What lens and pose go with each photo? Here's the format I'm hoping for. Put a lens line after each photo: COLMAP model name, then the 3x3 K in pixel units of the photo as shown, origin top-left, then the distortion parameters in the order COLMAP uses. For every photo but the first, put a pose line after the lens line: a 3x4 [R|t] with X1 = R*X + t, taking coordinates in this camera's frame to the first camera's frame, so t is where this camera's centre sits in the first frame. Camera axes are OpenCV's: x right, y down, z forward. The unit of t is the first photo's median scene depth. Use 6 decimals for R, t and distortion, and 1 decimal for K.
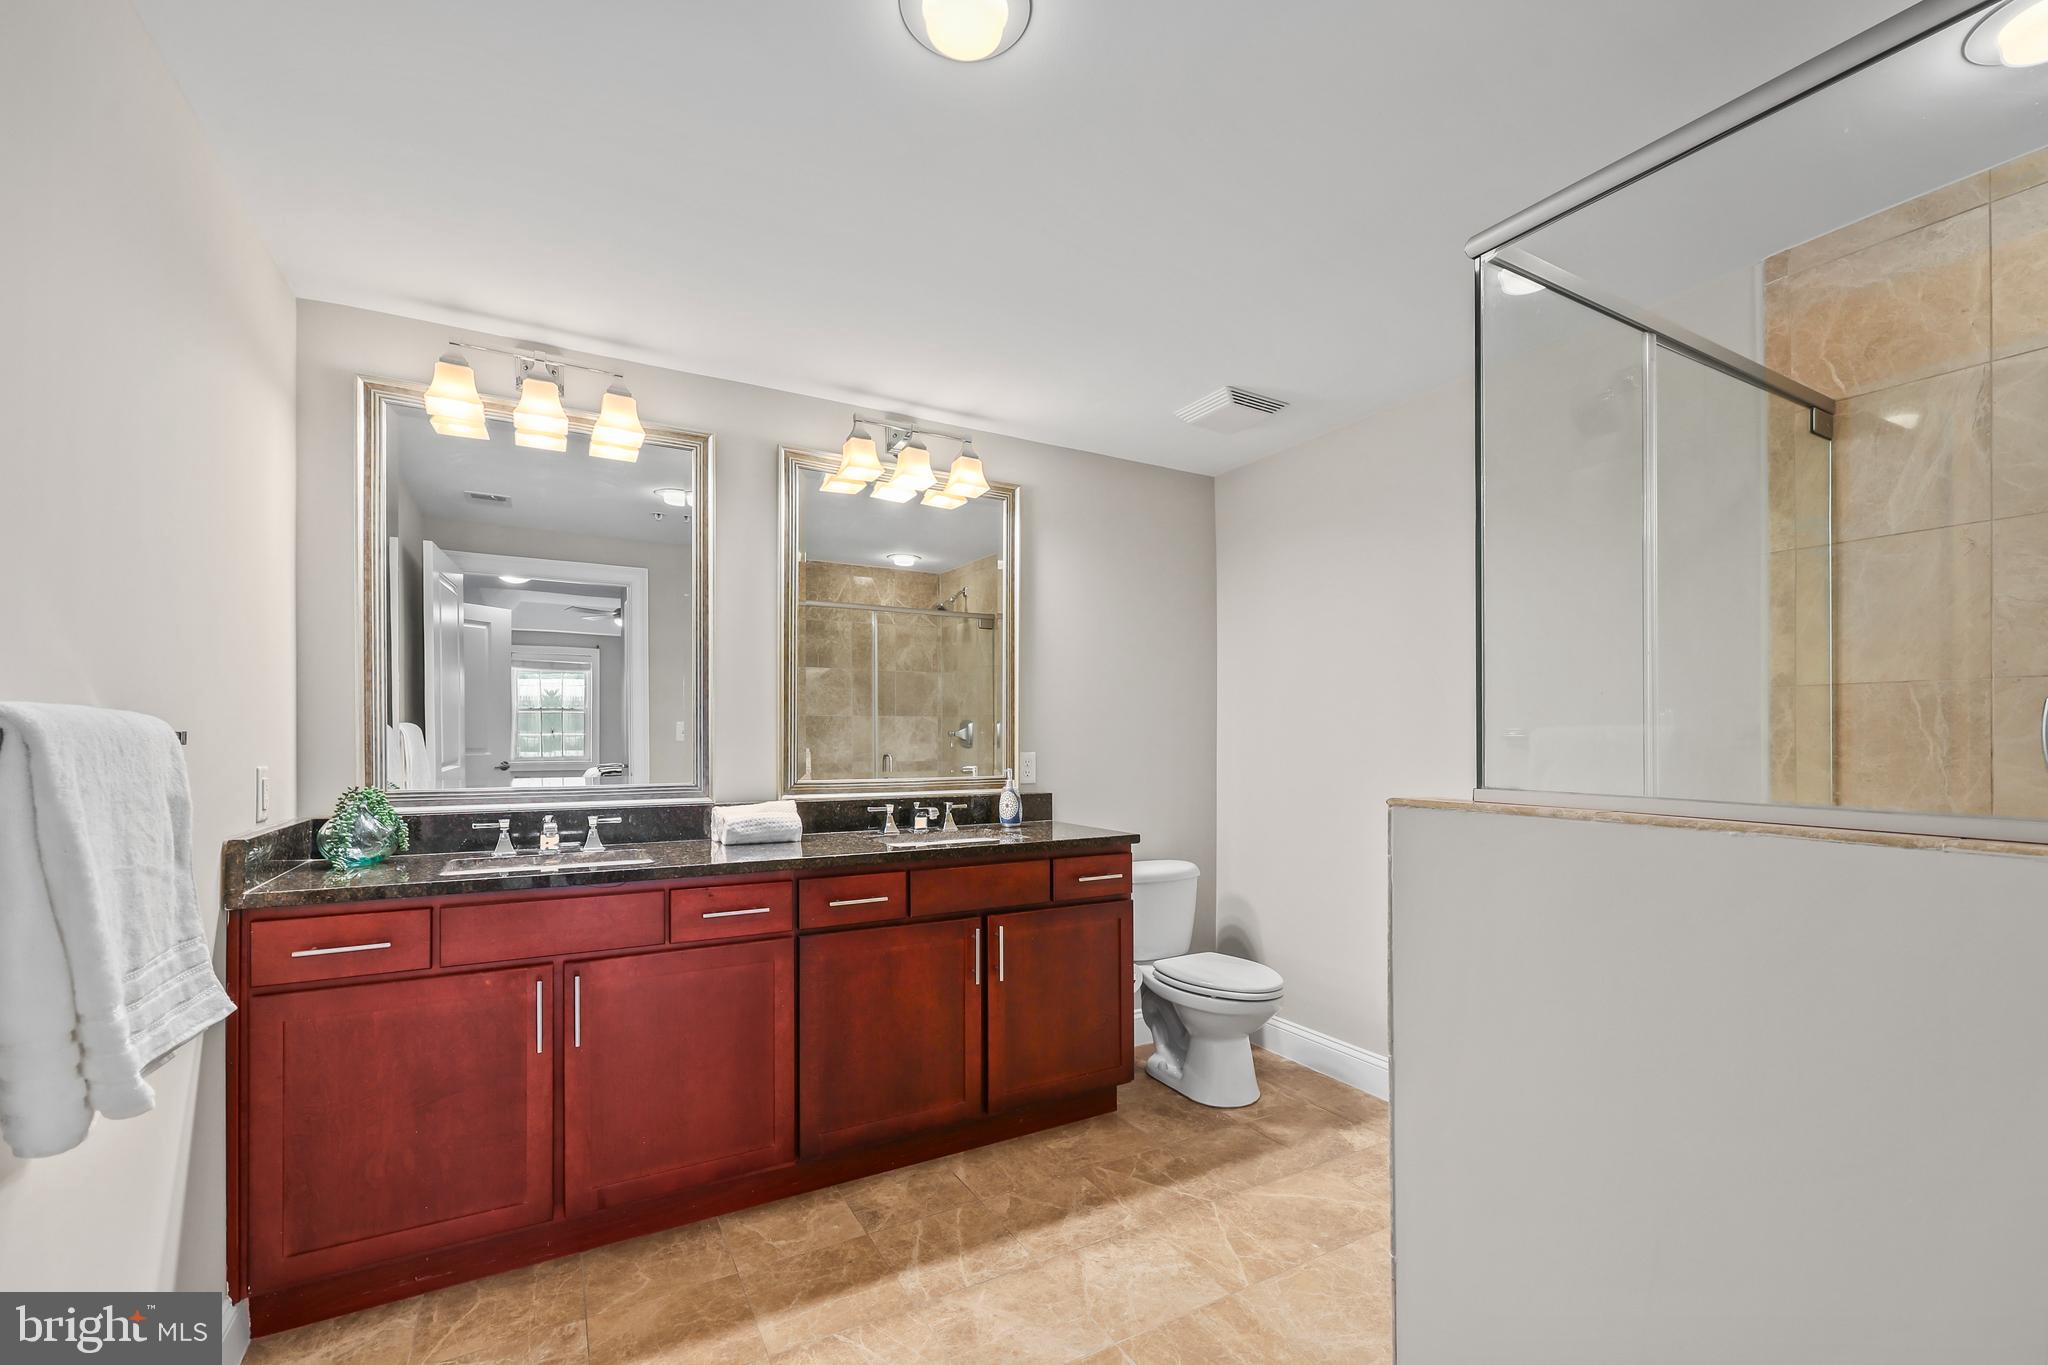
lens RADIAL K [[895.0, 0, 1036.7], [0, 895.0, 728.2], [0, 0, 1]] dist [0.000137, 0.000246]
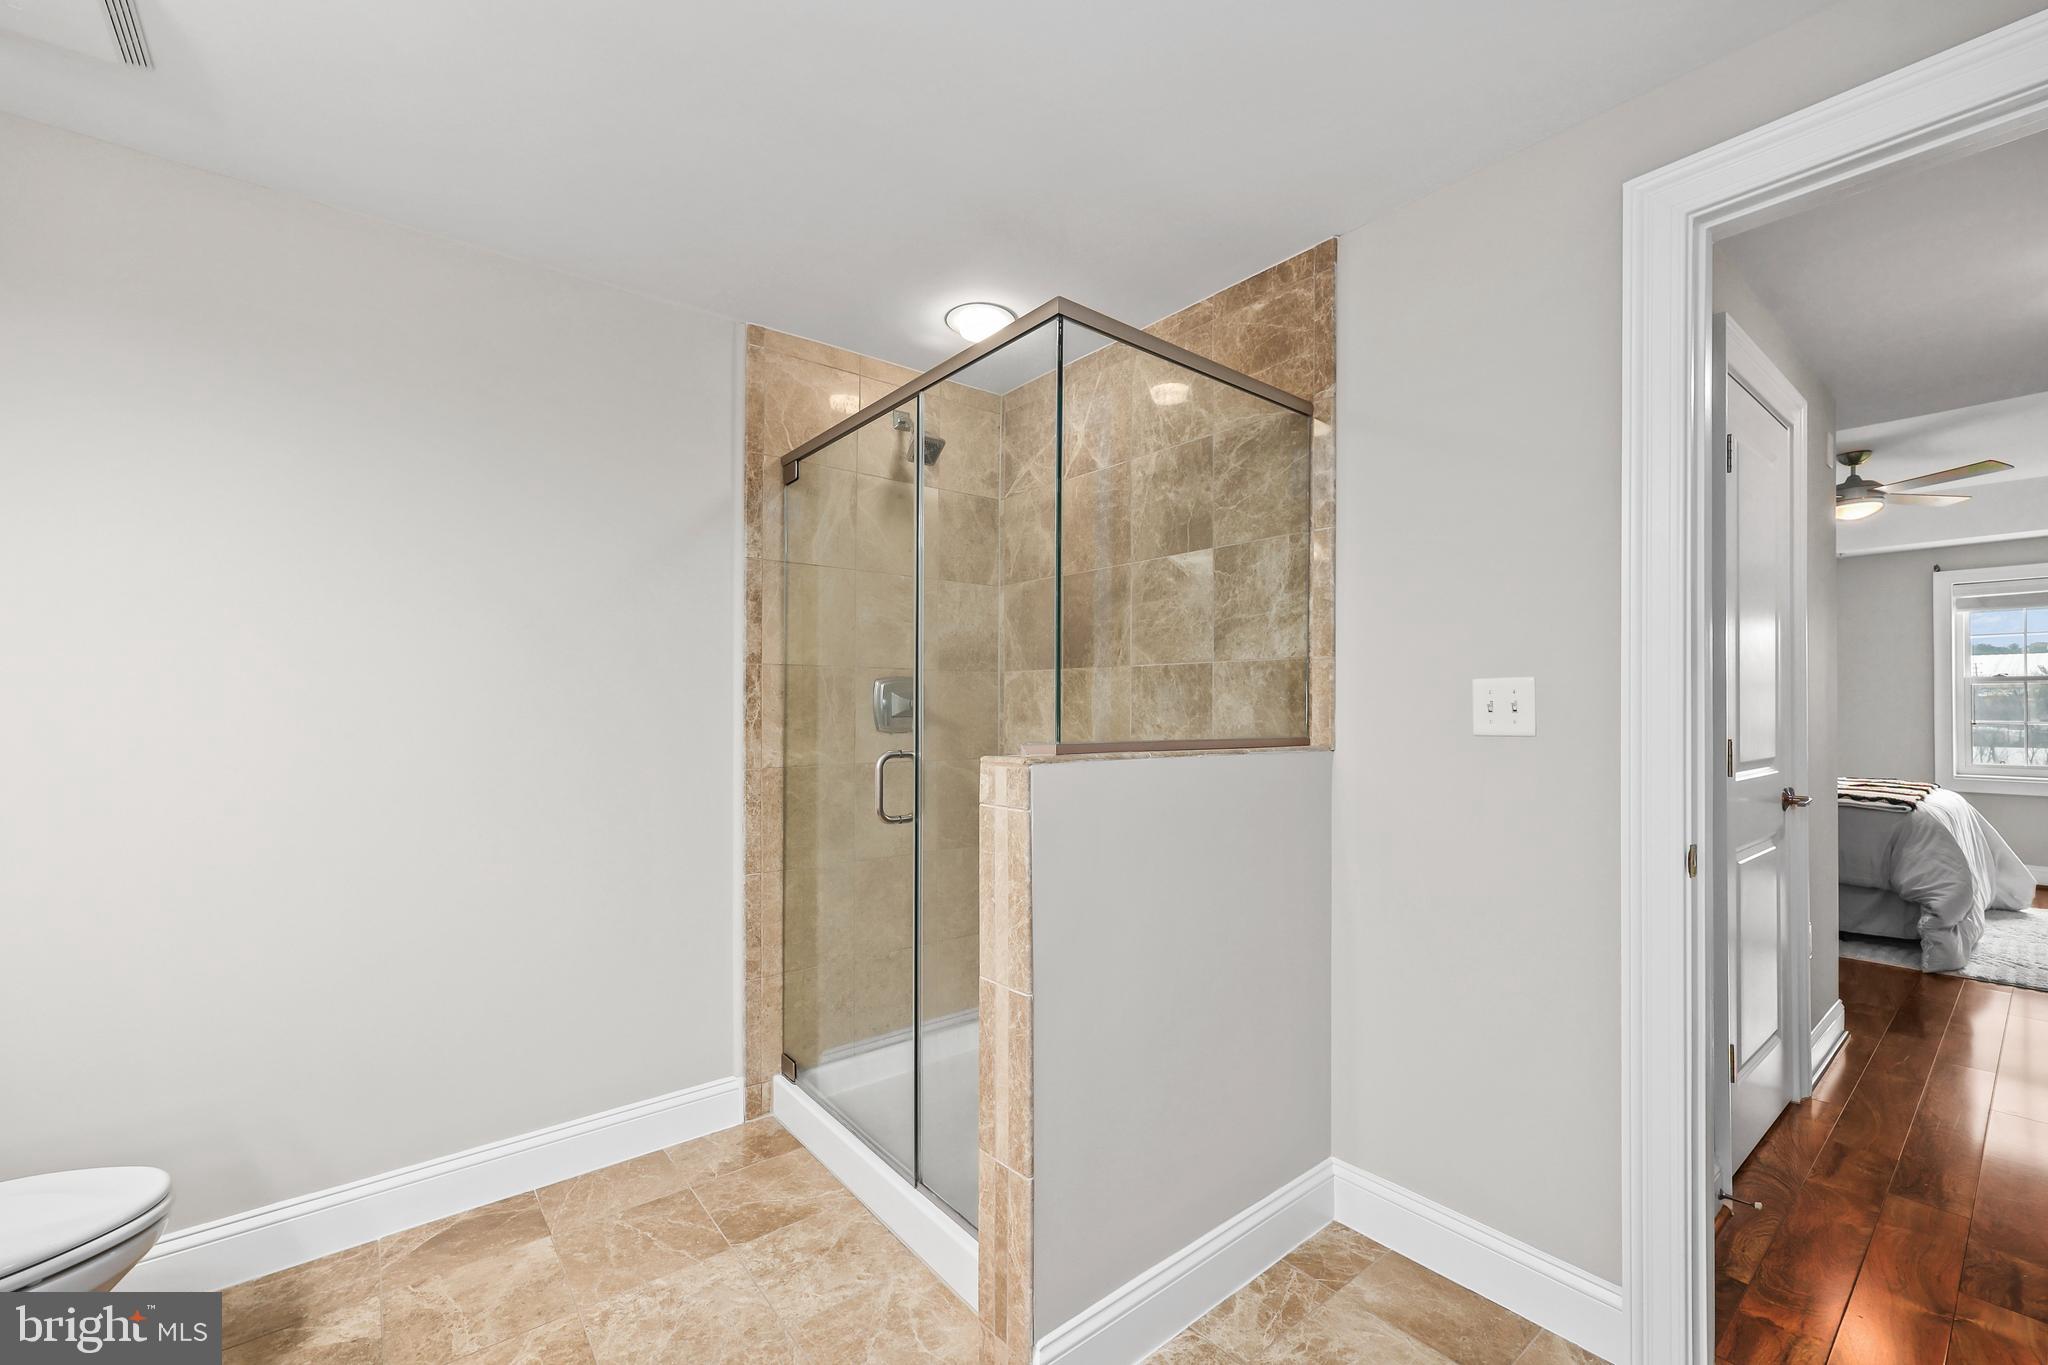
lens RADIAL K [[840.3, 0, 1021.3], [0, 840.3, 703.1], [0, 0, 1]] dist [0.000007, 0.000060]
pose [[-0.179027, 0.003355, 0.983838, -0.426056], [-0.007382, 0.999961, -0.004753, 0.013352], [-0.983816, -0.008114, -0.178996, 0.846125]]
